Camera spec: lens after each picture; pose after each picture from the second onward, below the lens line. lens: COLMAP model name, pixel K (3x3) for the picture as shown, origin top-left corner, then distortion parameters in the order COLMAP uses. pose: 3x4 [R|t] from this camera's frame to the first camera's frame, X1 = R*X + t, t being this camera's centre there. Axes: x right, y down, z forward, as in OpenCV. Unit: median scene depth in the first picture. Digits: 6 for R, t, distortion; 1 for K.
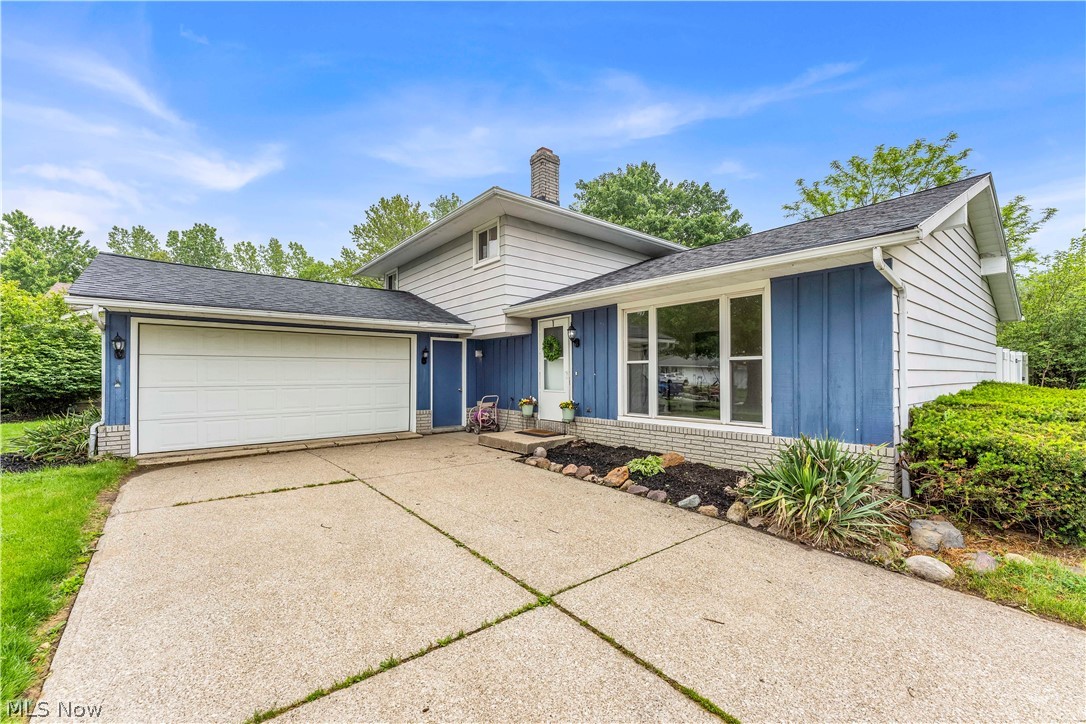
lens RADIAL K [[441.5, 0, 538.0], [0, 441.5, 368.9], [0, 0, 1]] dist [-0.000079, -0.000348]
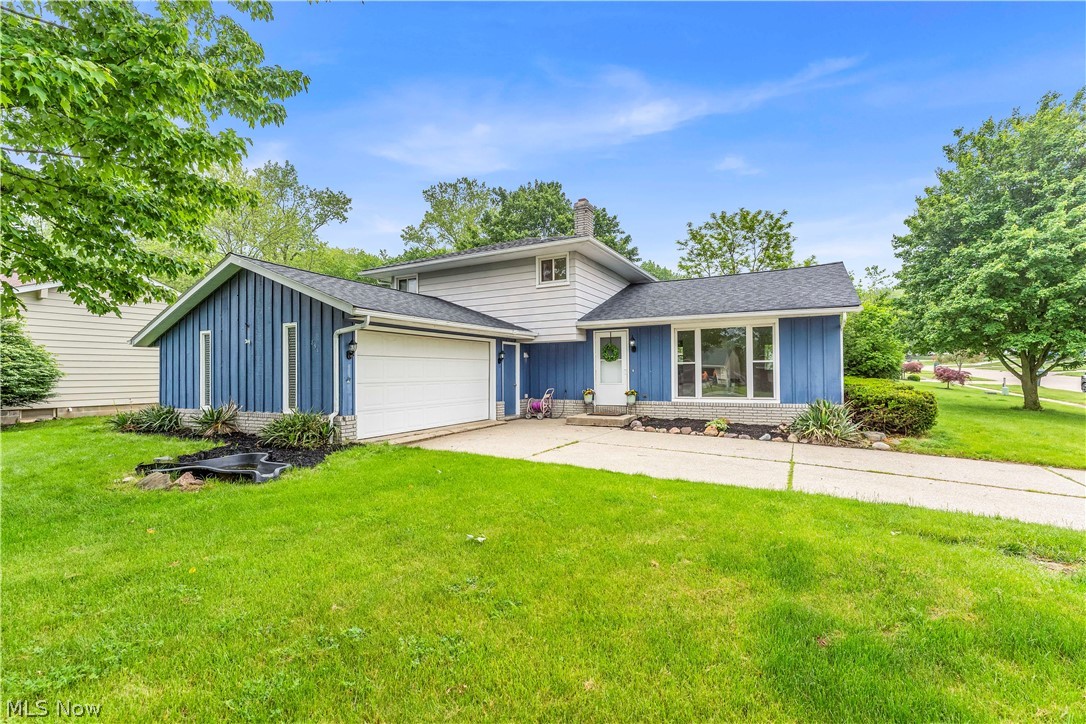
lens RADIAL K [[483.5, 0, 543.0], [0, 483.5, 362.0], [0, 0, 1]] dist [0.001915, 0.000191]
pose [[0.919797, 0.004441, 0.392369, -0.748856], [0.000374, 0.999926, -0.012195, 0.001090], [-0.392394, 0.011363, 0.919727, -0.299983]]
